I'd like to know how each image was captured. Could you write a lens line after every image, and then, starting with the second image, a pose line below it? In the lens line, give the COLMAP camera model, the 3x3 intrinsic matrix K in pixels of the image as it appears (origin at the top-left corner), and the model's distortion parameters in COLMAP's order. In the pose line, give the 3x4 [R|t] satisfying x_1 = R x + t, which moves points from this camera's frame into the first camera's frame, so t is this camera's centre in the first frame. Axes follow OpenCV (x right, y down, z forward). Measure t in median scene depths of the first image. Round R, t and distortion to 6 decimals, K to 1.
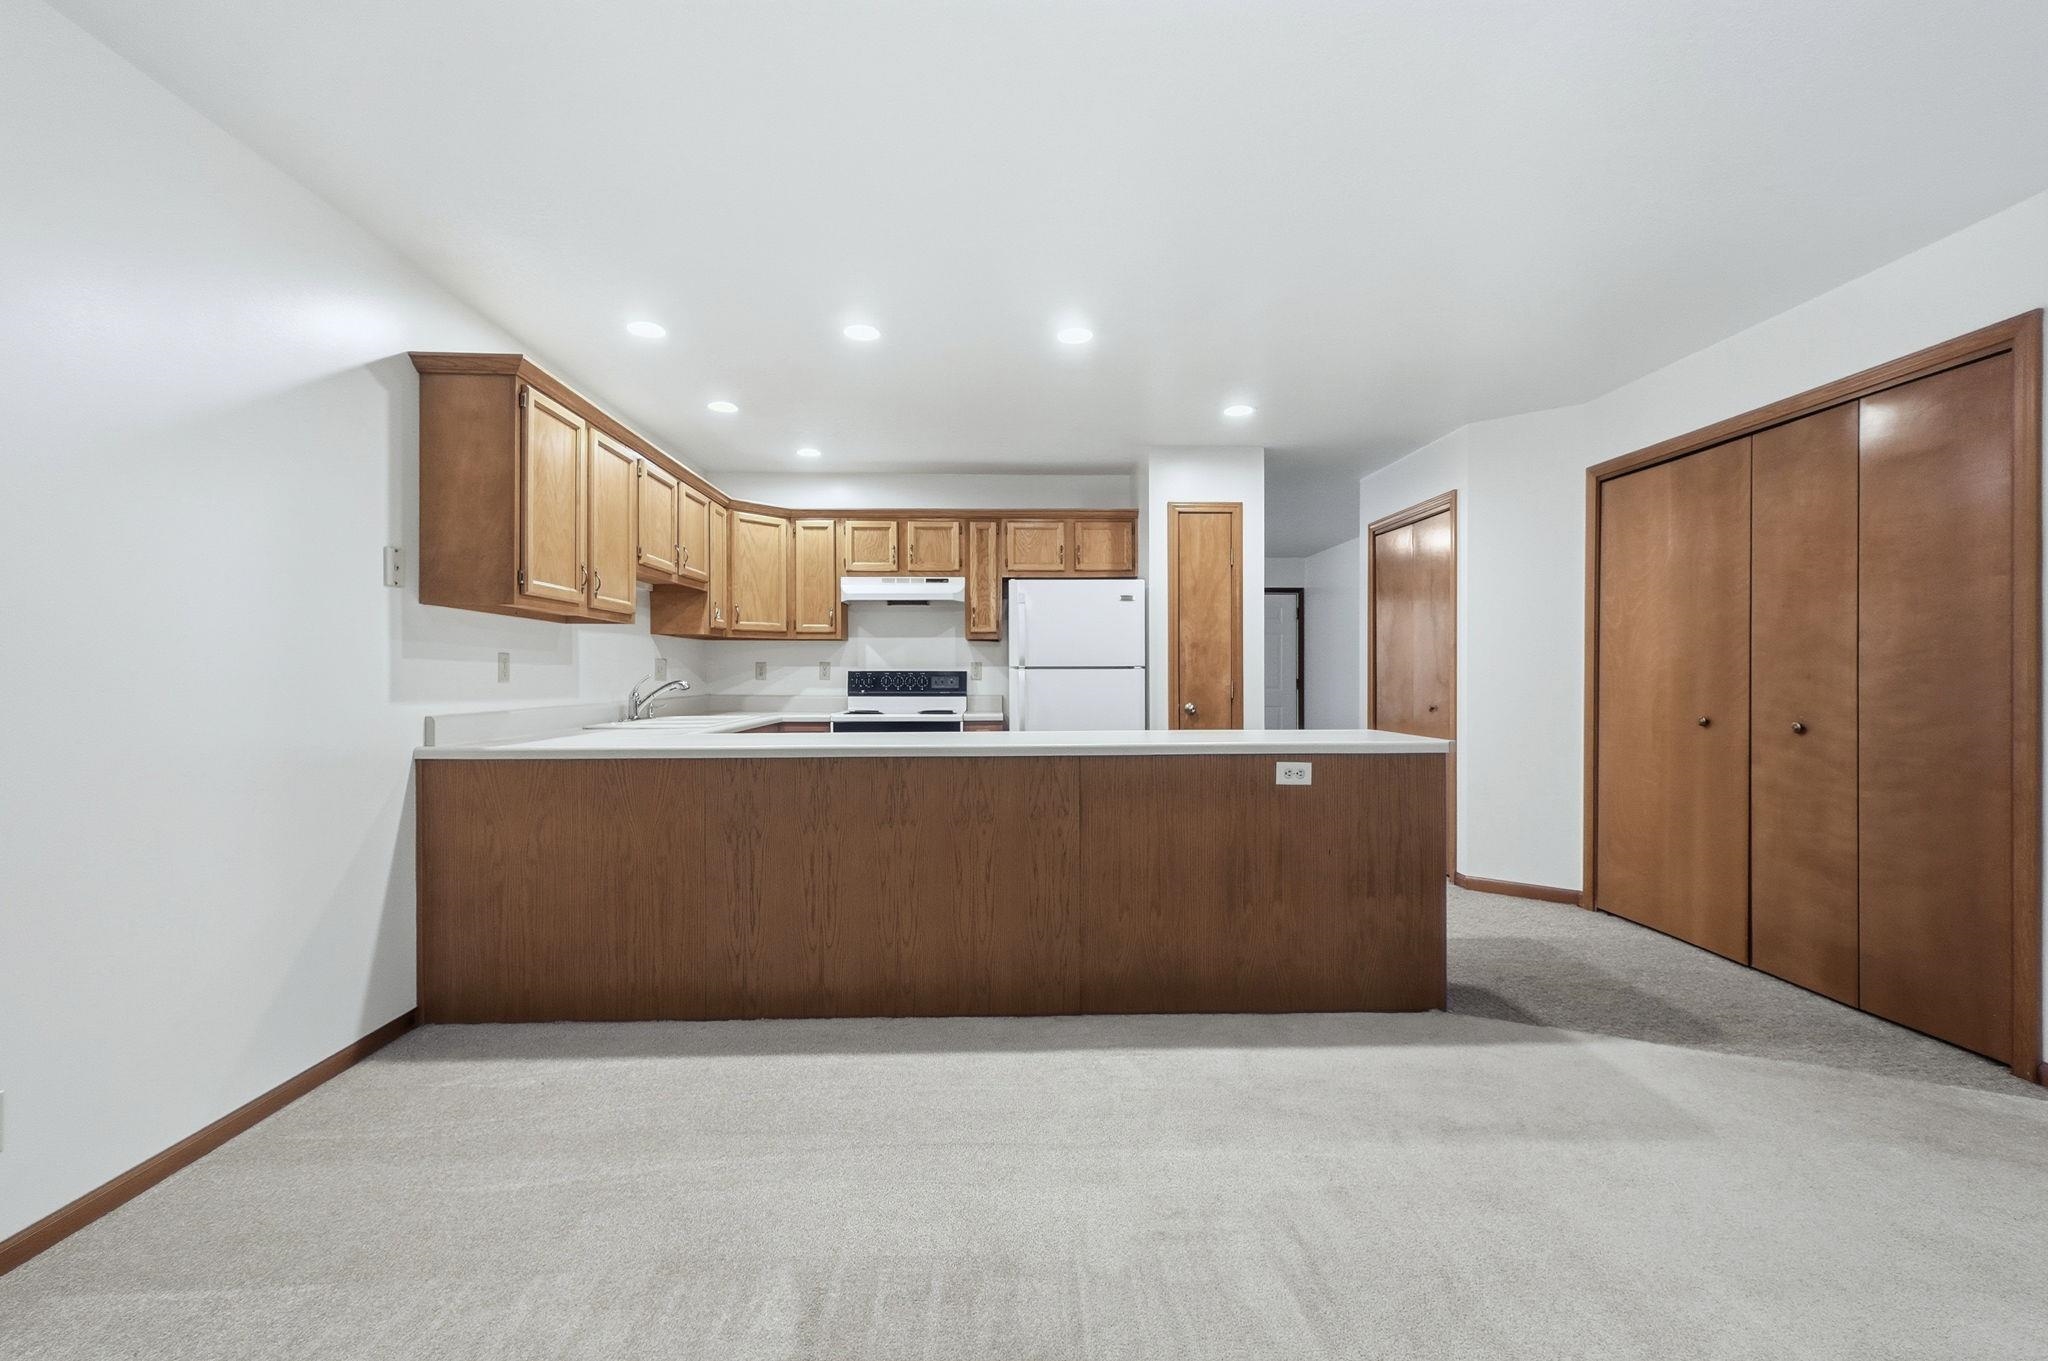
lens RADIAL K [[860.1, 0, 1023.0], [0, 860.1, 677.3], [0, 0, 1]] dist [0.000426, 0.000040]
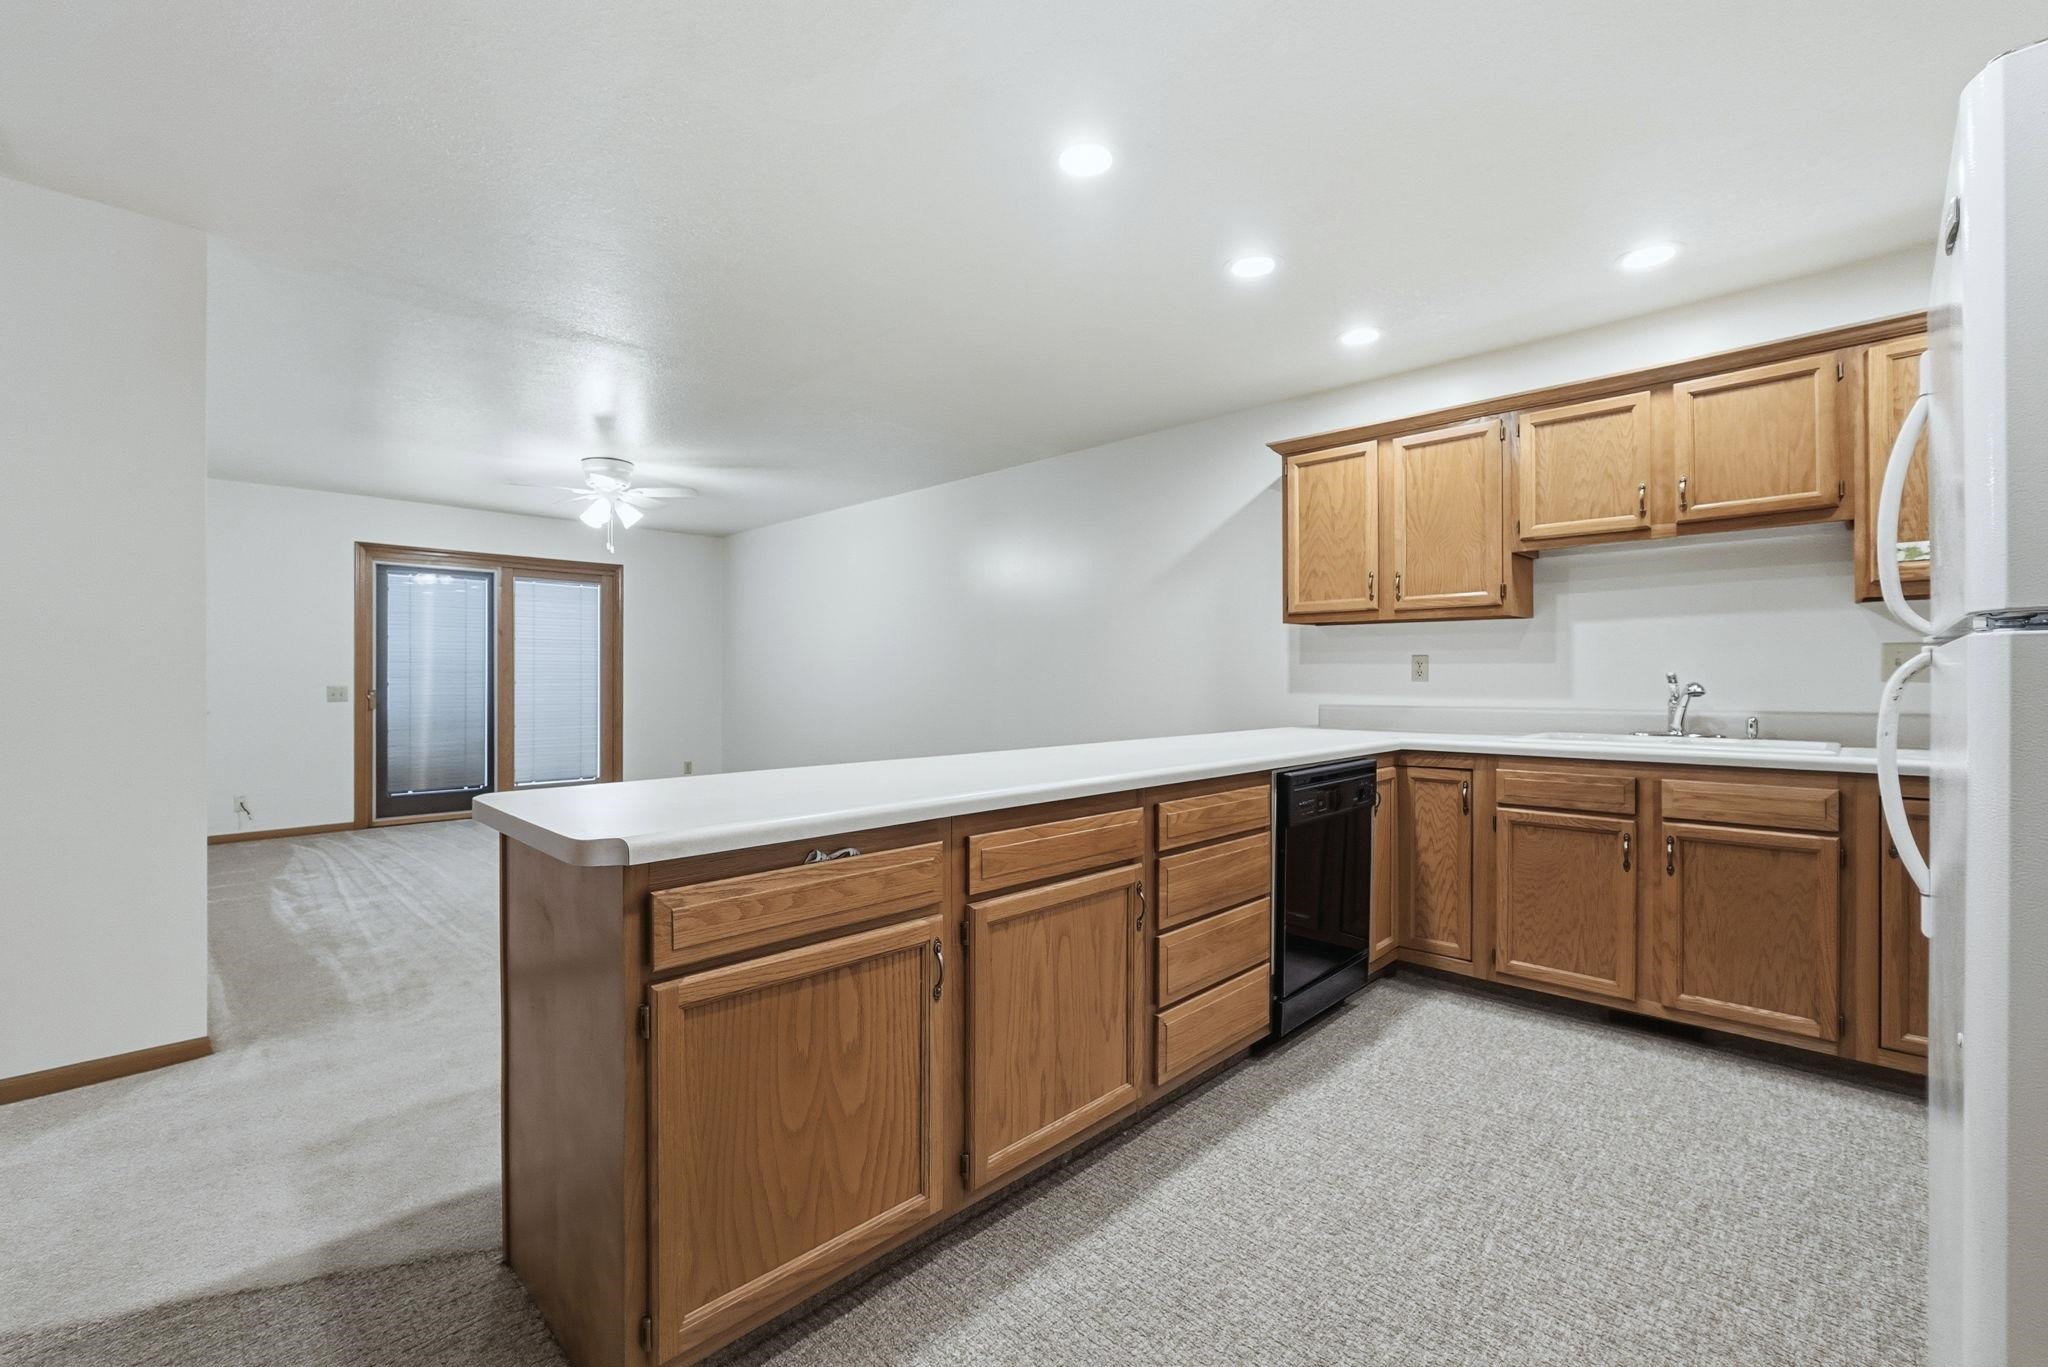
lens RADIAL K [[864.6, 0, 1022.1], [0, 864.6, 673.7], [0, 0, 1]] dist [-0.024895, 0.008306]
pose [[-0.720436, -0.004651, -0.693506, 0.351710], [-0.001265, 0.999985, -0.005393, 0.001903], [0.693521, -0.003008, -0.720430, 0.931053]]
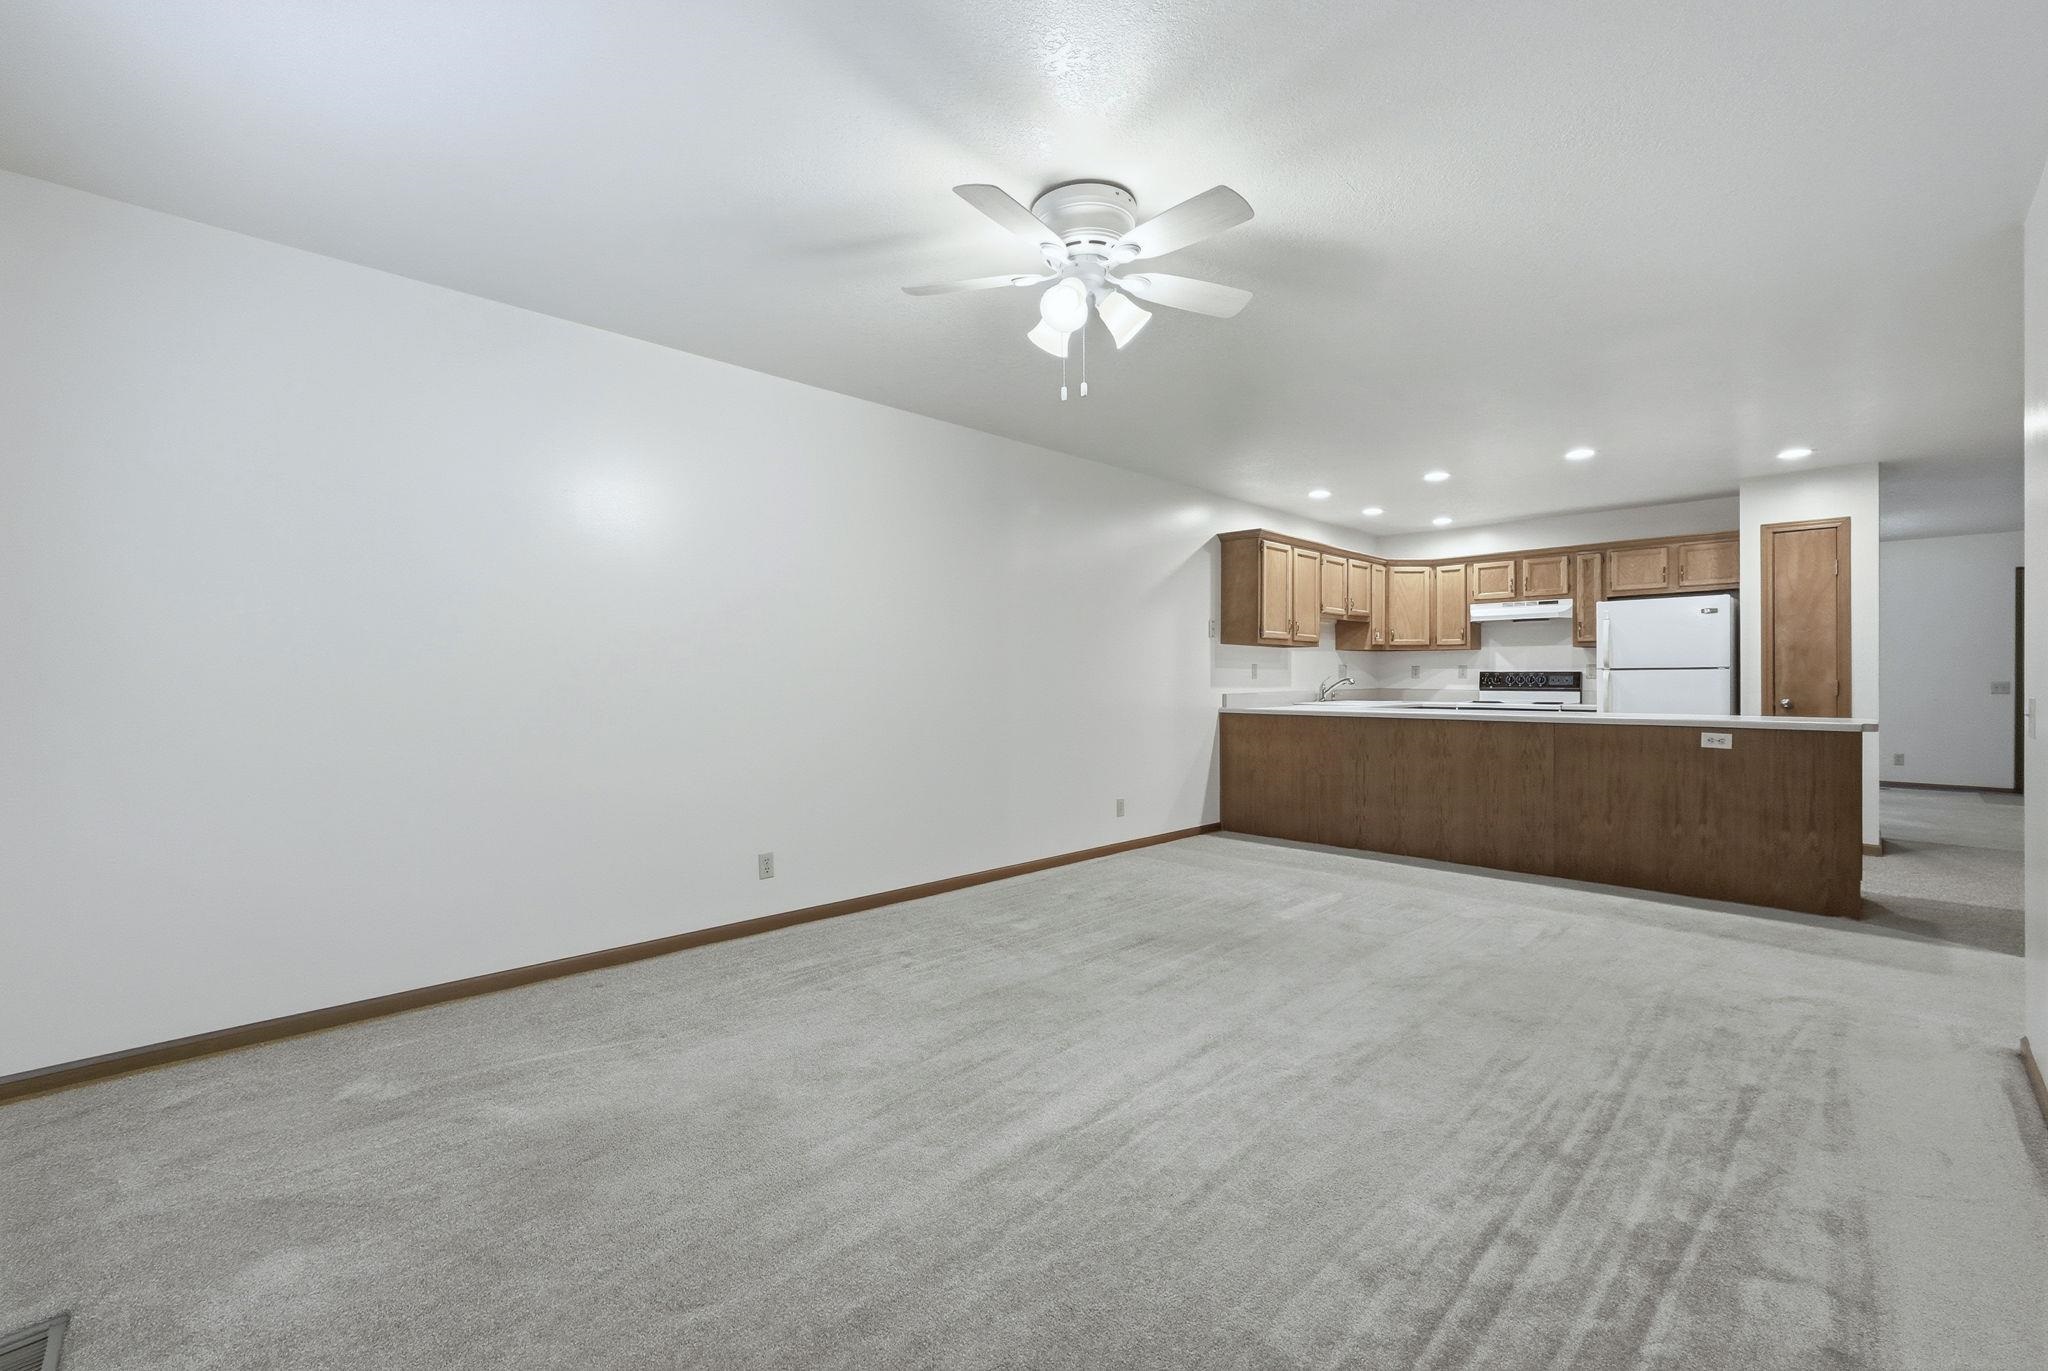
lens RADIAL K [[869.5, 0, 1023.8], [0, 869.5, 675.4], [0, 0, 1]] dist [-0.015739, 0.005742]
pose [[0.685053, -0.000762, -0.728492, 0.328454], [-0.000240, 0.999999, -0.001272, 0.000382], [0.728493, 0.001046, 0.685053, -0.509819]]
